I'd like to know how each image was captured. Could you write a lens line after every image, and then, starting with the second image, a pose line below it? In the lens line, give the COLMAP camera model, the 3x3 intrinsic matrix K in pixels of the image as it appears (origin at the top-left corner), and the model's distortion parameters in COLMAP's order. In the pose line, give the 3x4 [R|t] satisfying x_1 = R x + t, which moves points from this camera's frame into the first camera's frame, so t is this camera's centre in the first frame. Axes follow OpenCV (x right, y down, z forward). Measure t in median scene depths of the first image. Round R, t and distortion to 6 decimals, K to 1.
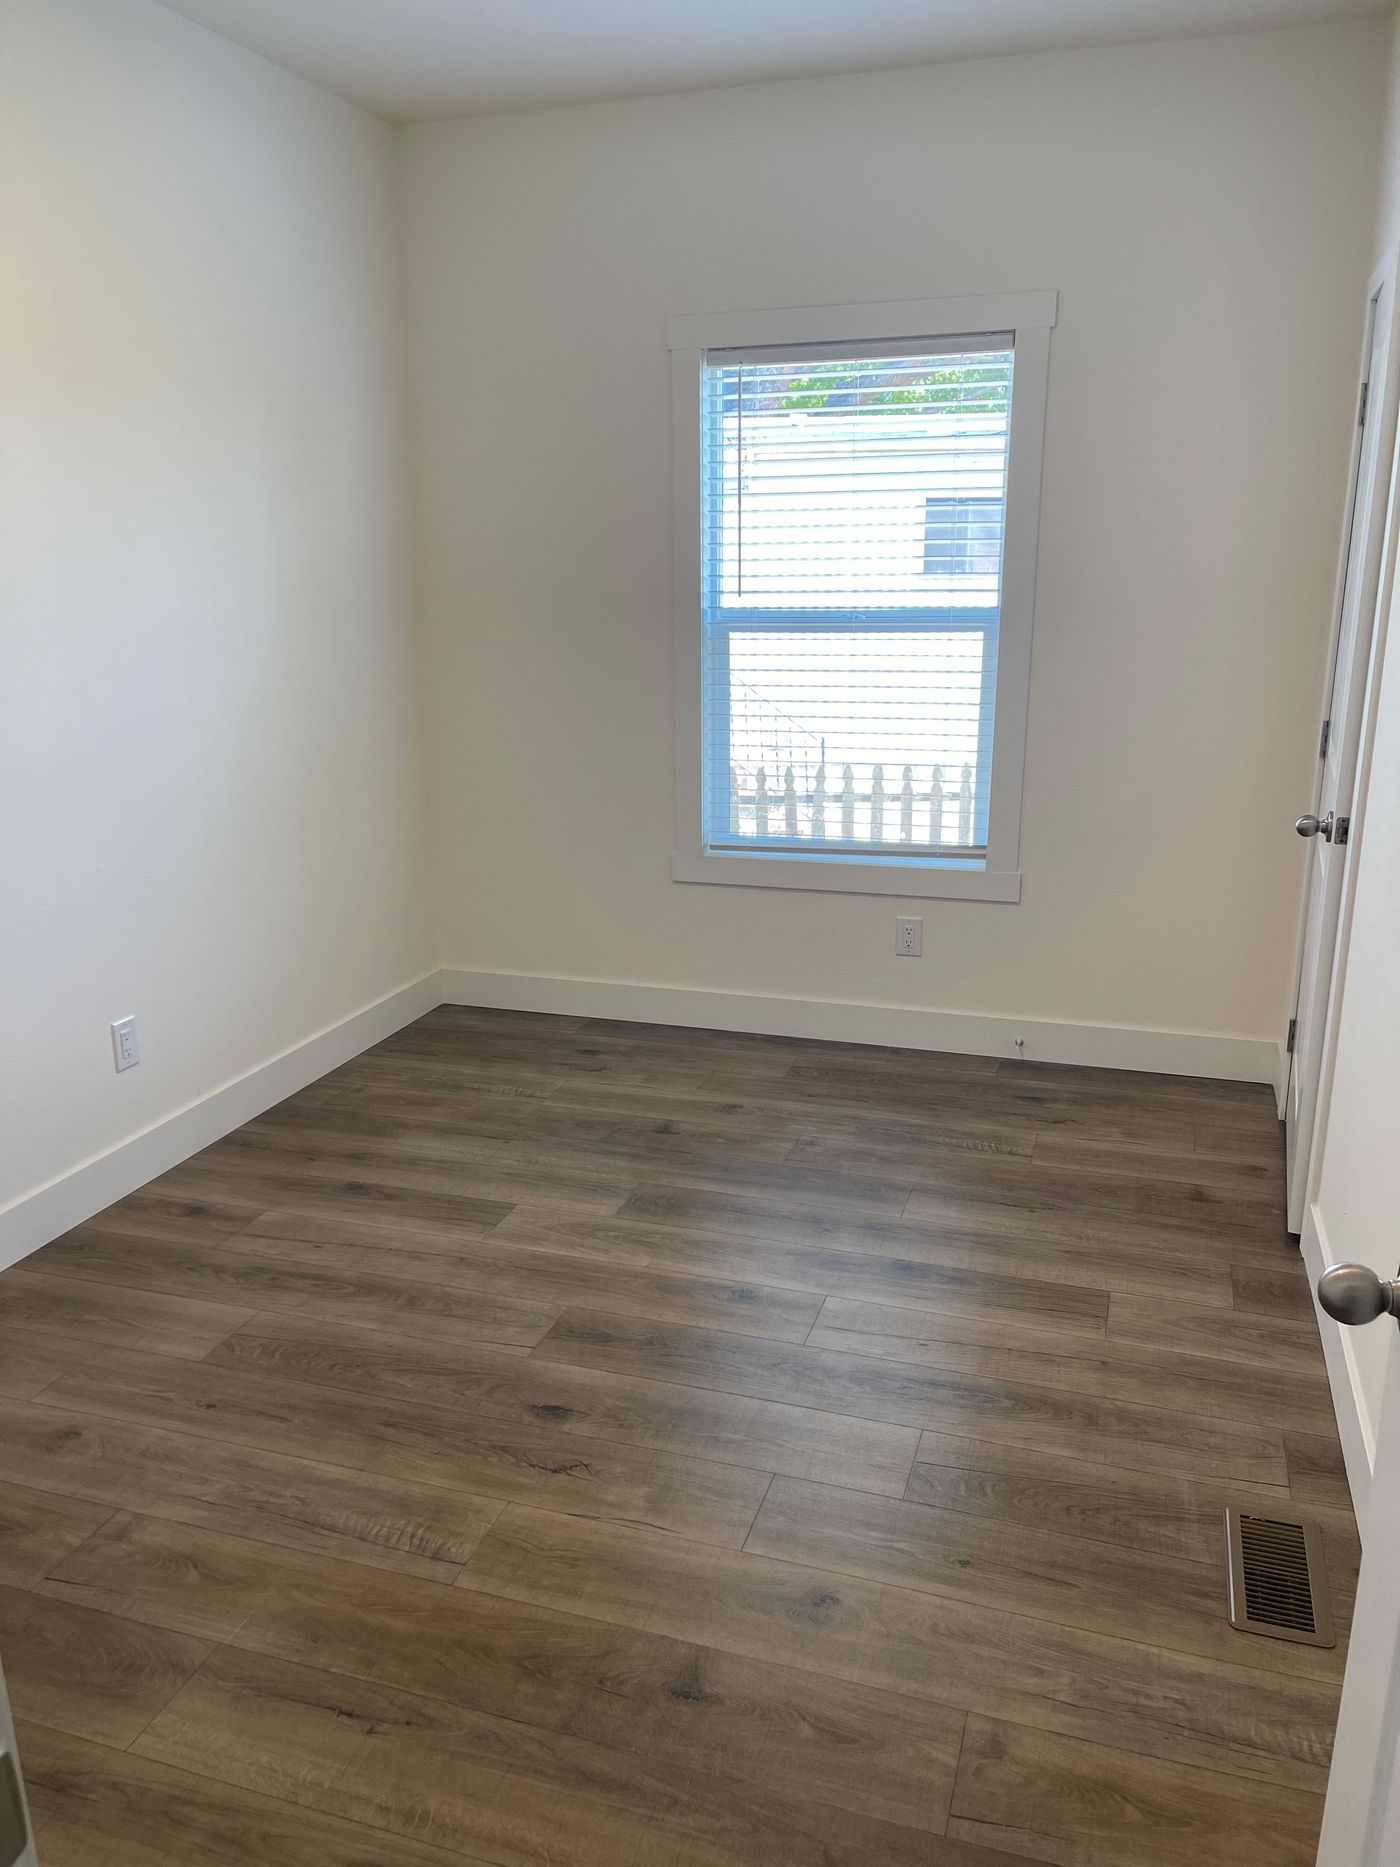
lens RADIAL K [[1378.4, 0, 700.0], [0, 1378.4, 933.5], [0, 0, 1]] dist [0.036603, -0.011106]
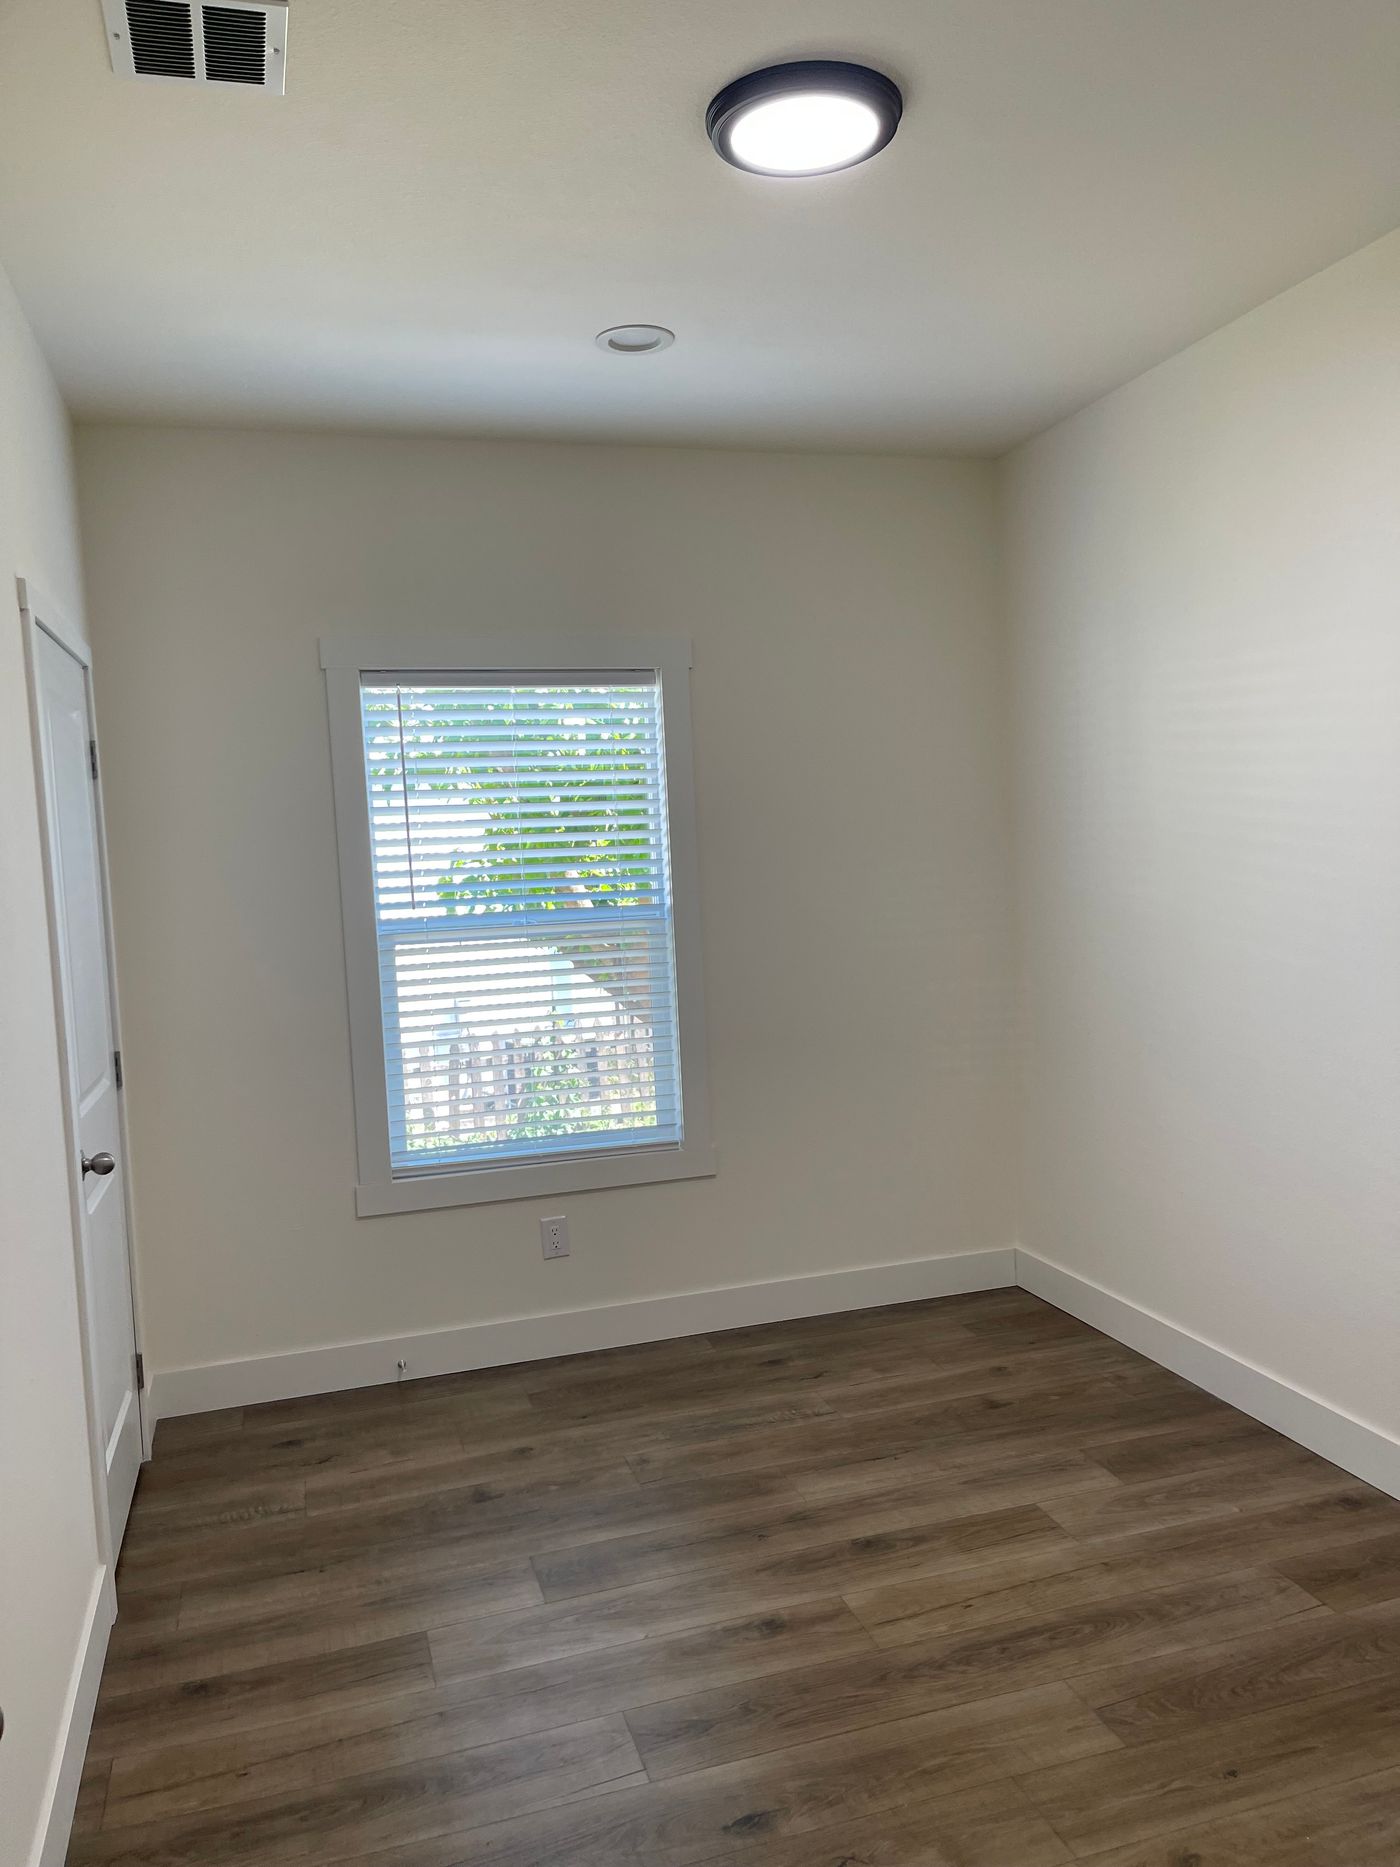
lens RADIAL K [[1385.4, 0, 700.0], [0, 1385.4, 933.5], [0, 0, 1]] dist [0.111272, -0.114041]
pose [[0.806628, -0.055947, 0.588405, -0.419651], [0.185855, 0.969022, -0.162647, -0.032135], [-0.561078, 0.240554, 0.792039, 0.134220]]
